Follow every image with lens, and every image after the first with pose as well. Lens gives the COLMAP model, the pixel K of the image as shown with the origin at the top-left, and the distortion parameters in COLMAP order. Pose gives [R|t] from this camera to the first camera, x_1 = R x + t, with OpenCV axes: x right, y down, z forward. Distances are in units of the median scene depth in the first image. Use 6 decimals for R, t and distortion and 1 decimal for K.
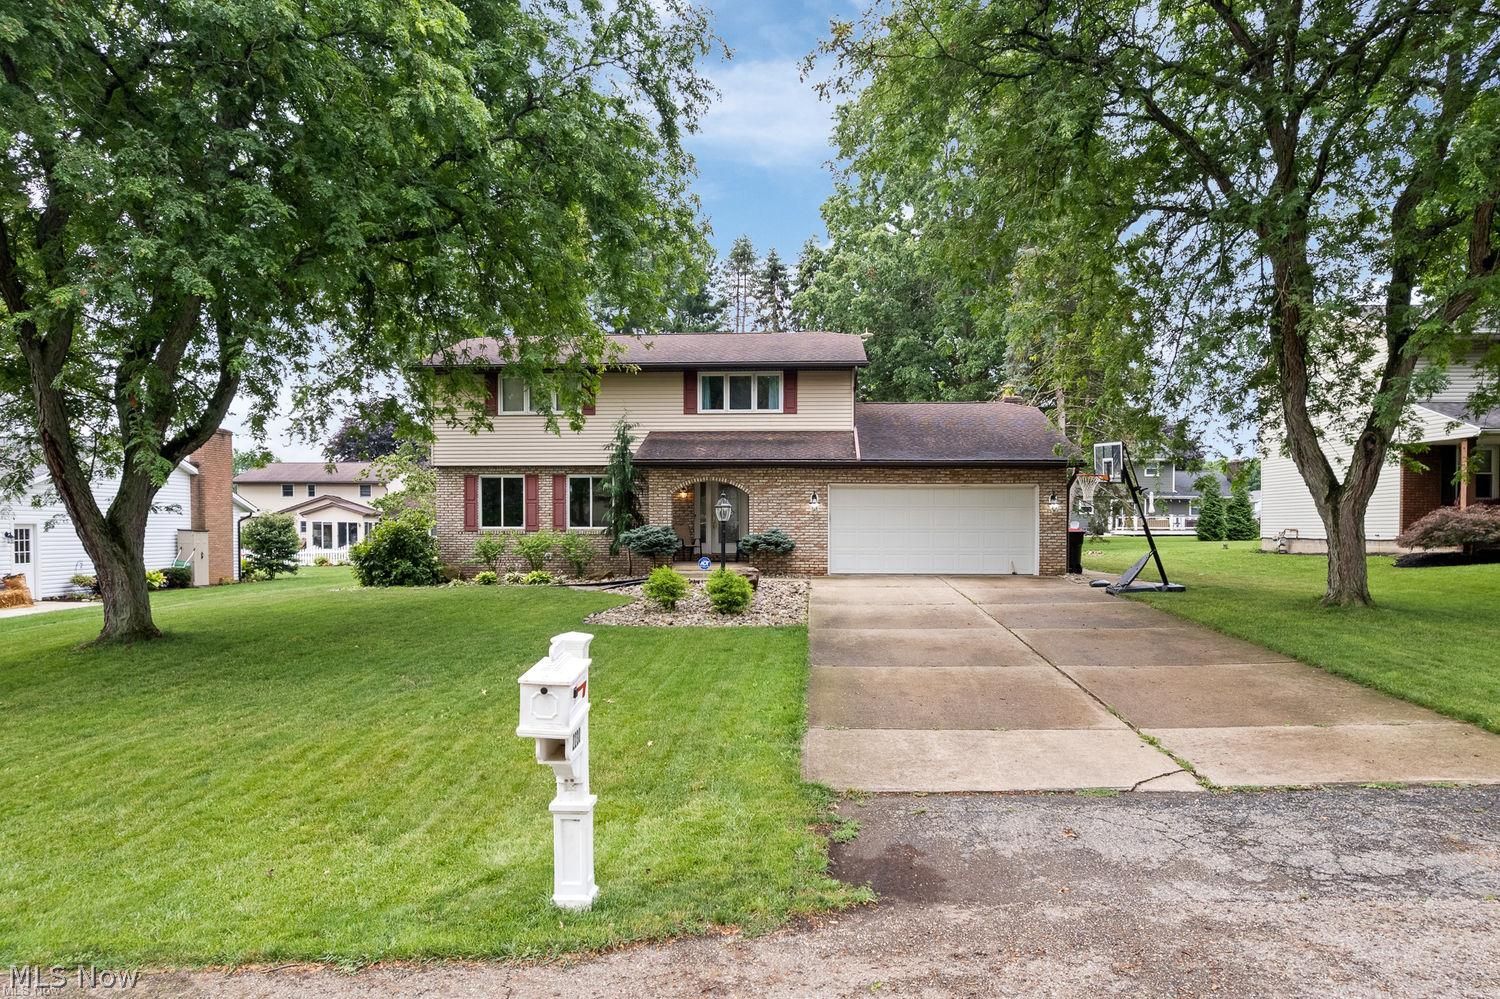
lens RADIAL K [[947.9, 0, 802.3], [0, 947.9, 514.1], [0, 0, 1]] dist [-0.001078, -0.000373]
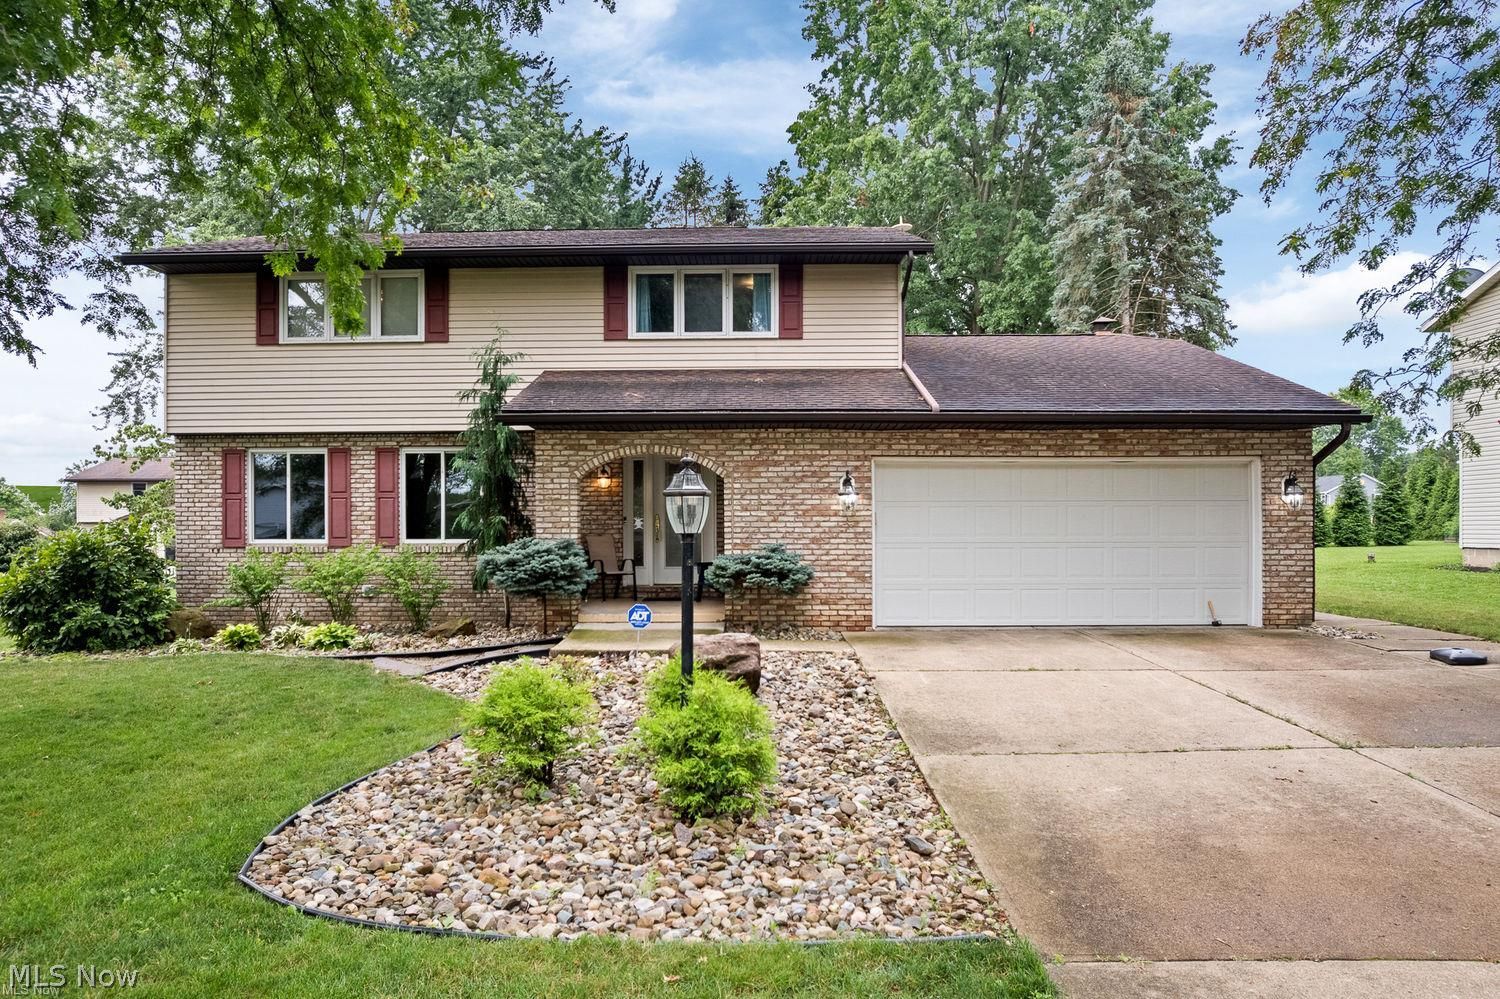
lens RADIAL K [[947.9, 0, 716.2], [0, 947.9, 510.9], [0, 0, 1]] dist [-0.001078, -0.000373]
pose [[0.999582, -0.004046, -0.028617, -0.042463], [0.003873, 0.999974, -0.006105, 0.000550], [0.028641, 0.005991, 0.999572, 0.439830]]
